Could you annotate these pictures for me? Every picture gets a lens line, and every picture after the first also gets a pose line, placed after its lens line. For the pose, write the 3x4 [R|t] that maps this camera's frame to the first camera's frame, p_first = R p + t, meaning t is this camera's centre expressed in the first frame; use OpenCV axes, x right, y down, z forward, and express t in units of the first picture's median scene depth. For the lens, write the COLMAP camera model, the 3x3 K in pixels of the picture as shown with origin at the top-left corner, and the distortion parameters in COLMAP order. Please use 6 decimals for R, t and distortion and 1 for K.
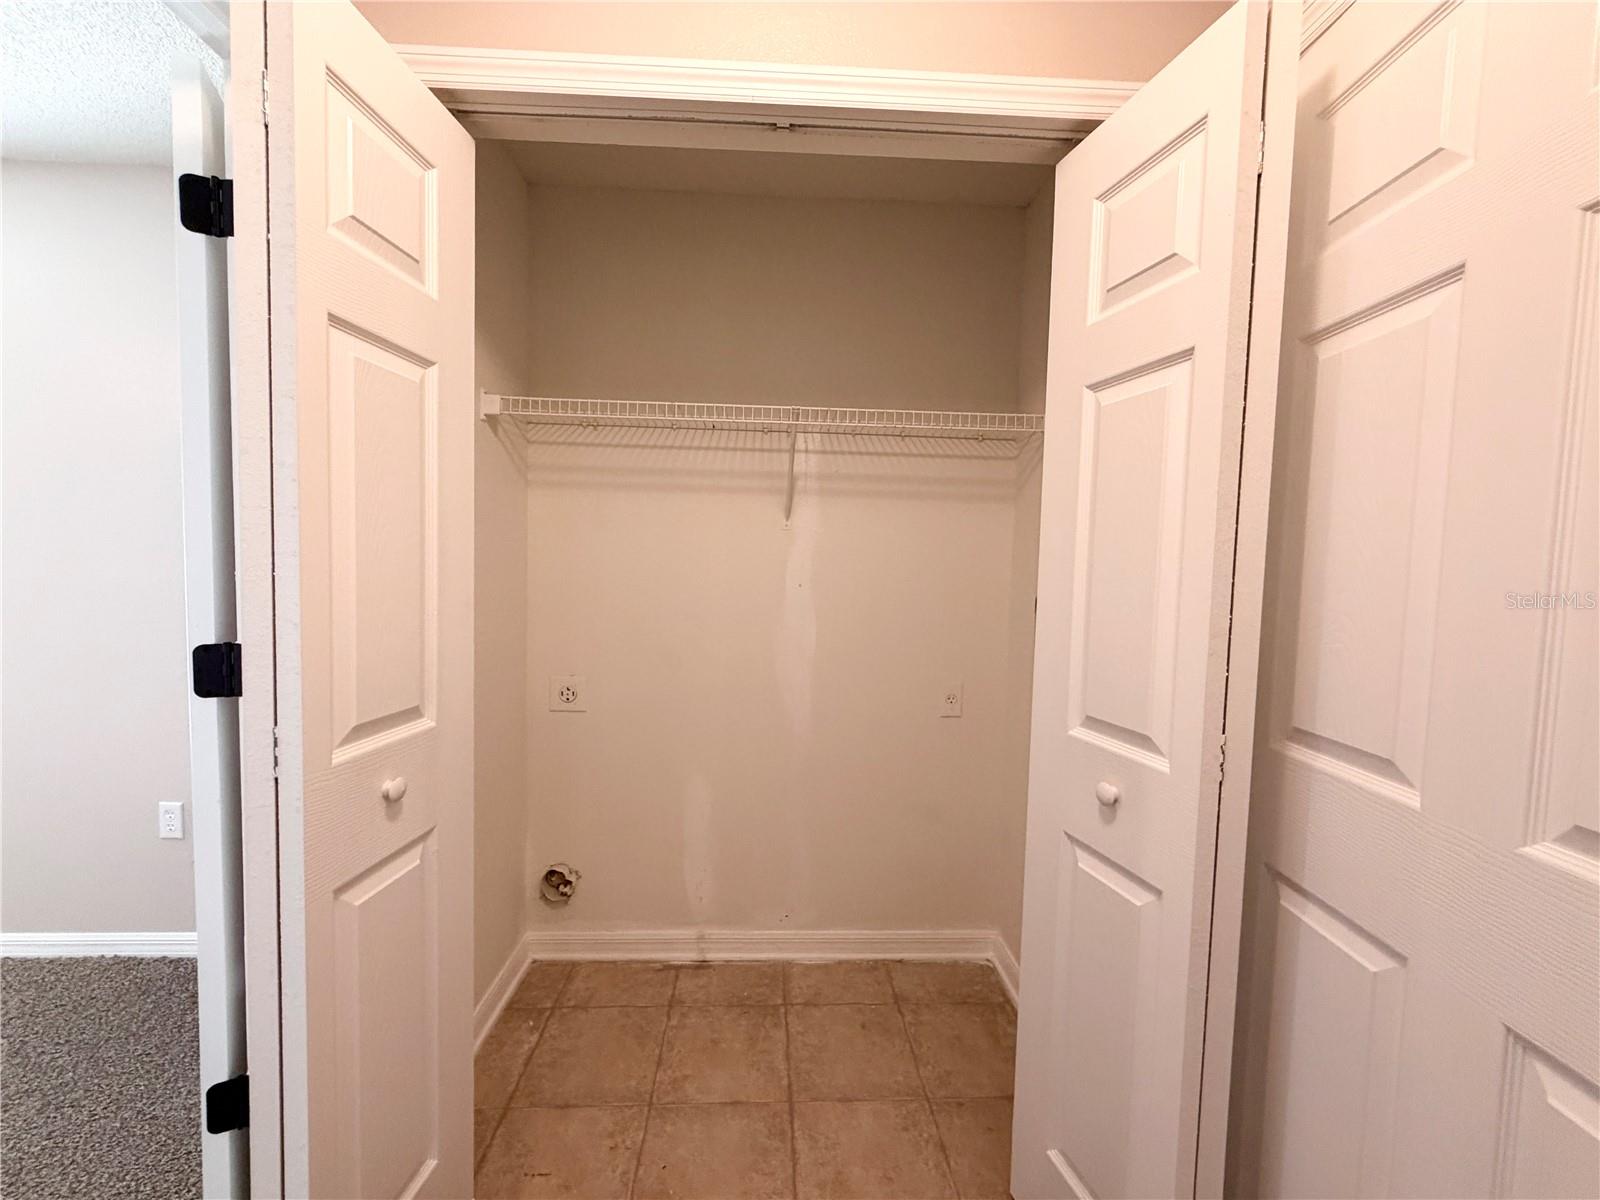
lens RADIAL K [[638.2, 0, 795.9], [0, 638.2, 599.7], [0, 0, 1]] dist [-0.000509, 0.000133]
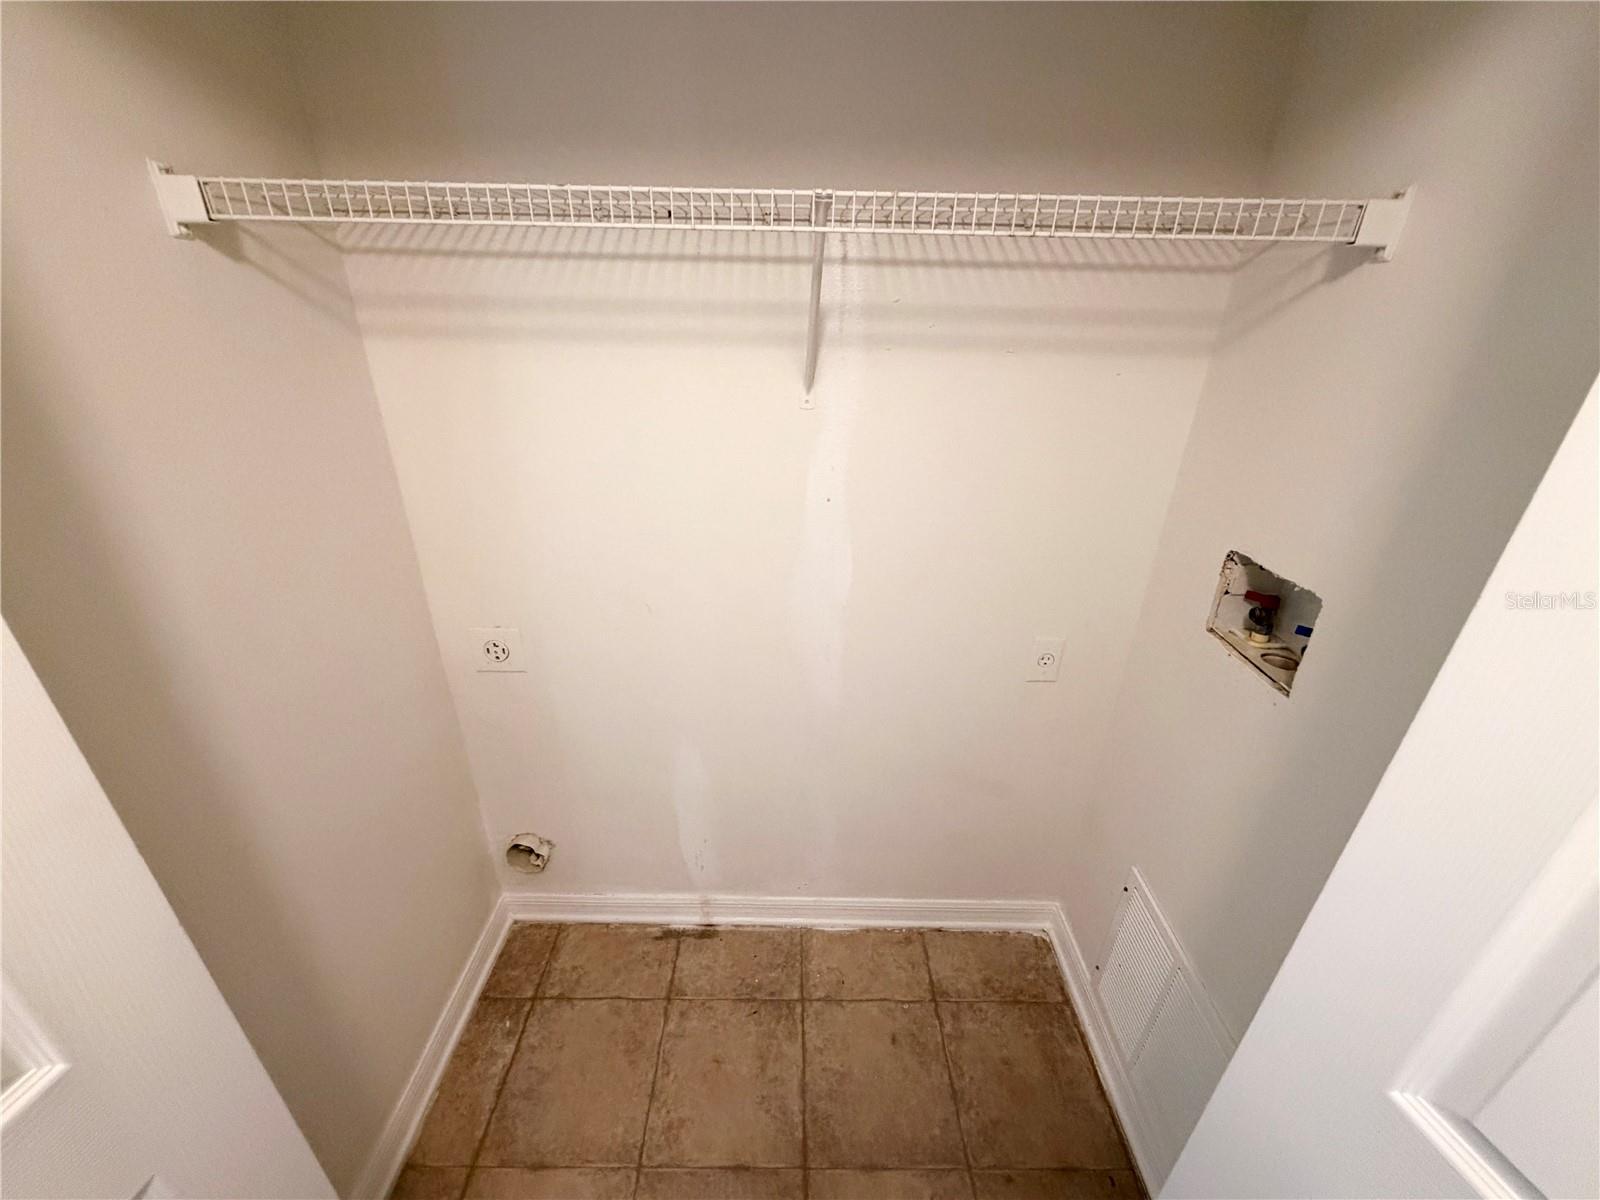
lens RADIAL K [[638.2, 0, 795.9], [0, 638.2, 599.7], [0, 0, 1]] dist [-0.000509, 0.000133]
pose [[0.998841, 0.016116, -0.045362, 0.004553], [0.002289, 0.925331, 0.379154, -0.174177], [0.048086, -0.378818, 0.924221, 0.391630]]
